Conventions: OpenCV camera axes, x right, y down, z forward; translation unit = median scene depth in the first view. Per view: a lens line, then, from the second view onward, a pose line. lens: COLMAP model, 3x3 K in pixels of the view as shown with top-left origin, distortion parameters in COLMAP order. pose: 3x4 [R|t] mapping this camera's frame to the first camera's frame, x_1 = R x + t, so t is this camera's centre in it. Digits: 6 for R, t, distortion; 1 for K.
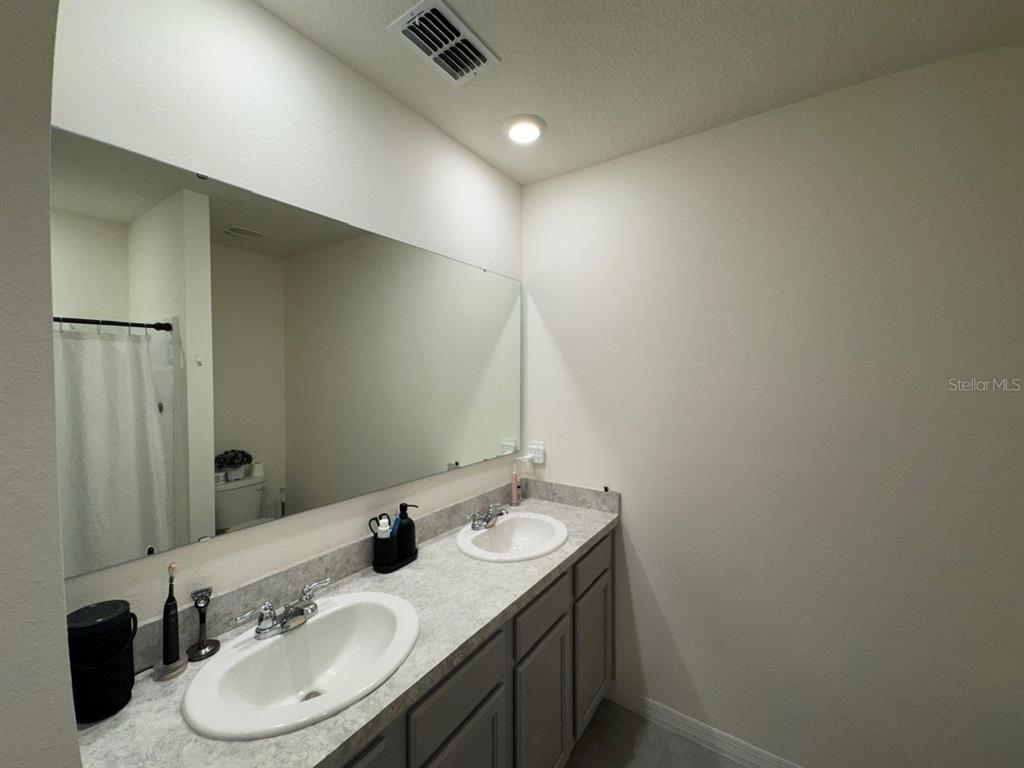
lens RADIAL K [[411.0, 0, 513.6], [0, 411.0, 384.8], [0, 0, 1]] dist [-0.005288, 0.000323]
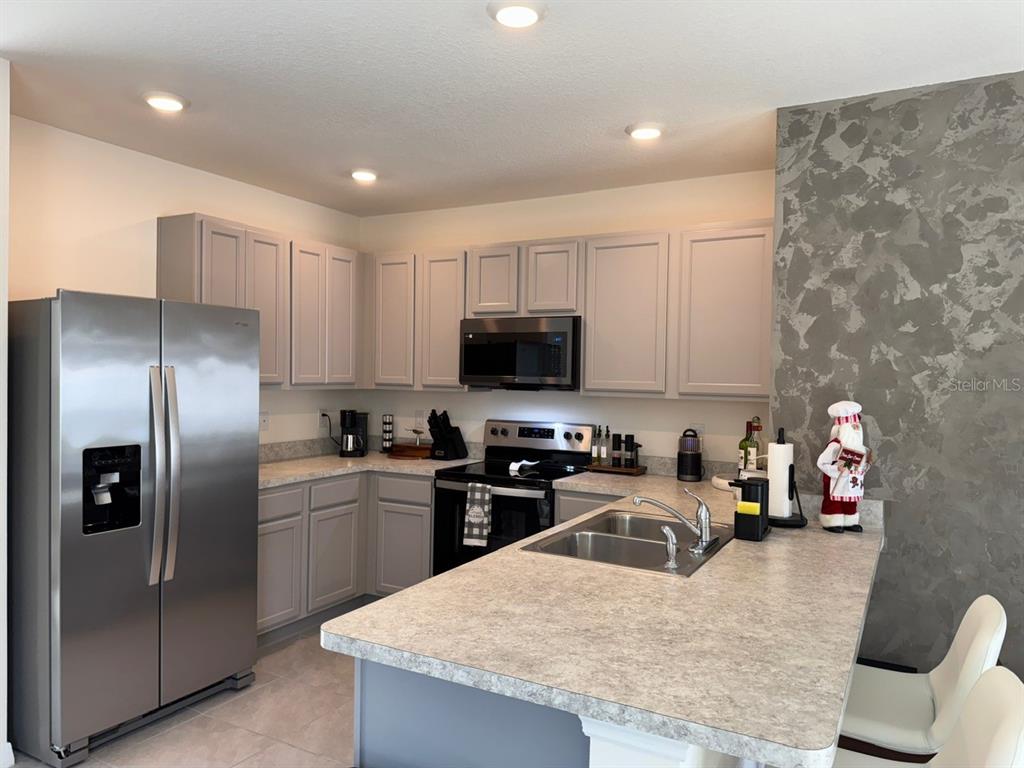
lens RADIAL K [[722.9, 0, 519.6], [0, 722.9, 384.3], [0, 0, 1]] dist [0.064395, -0.080236]
pose [[-0.994689, -0.009872, -0.102451, 0.392817], [-0.014031, 0.999103, 0.039946, 0.006288], [0.101965, 0.041171, -0.993936, 1.655284]]
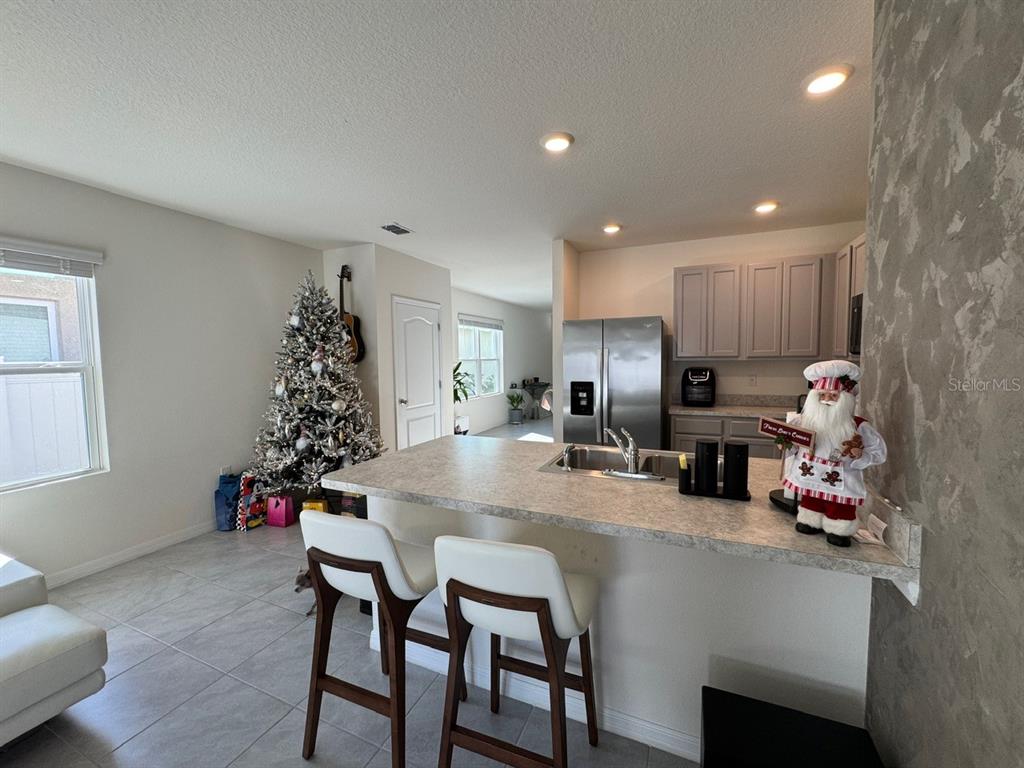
lens RADIAL K [[411.0, 0, 510.6], [0, 411.0, 385.4], [0, 0, 1]] dist [-0.005288, 0.000323]
pose [[-0.180543, -0.060645, 0.981696, -0.879678], [0.036302, 0.997006, 0.068267, 0.066734], [-0.982897, 0.047963, -0.177801, 0.844771]]
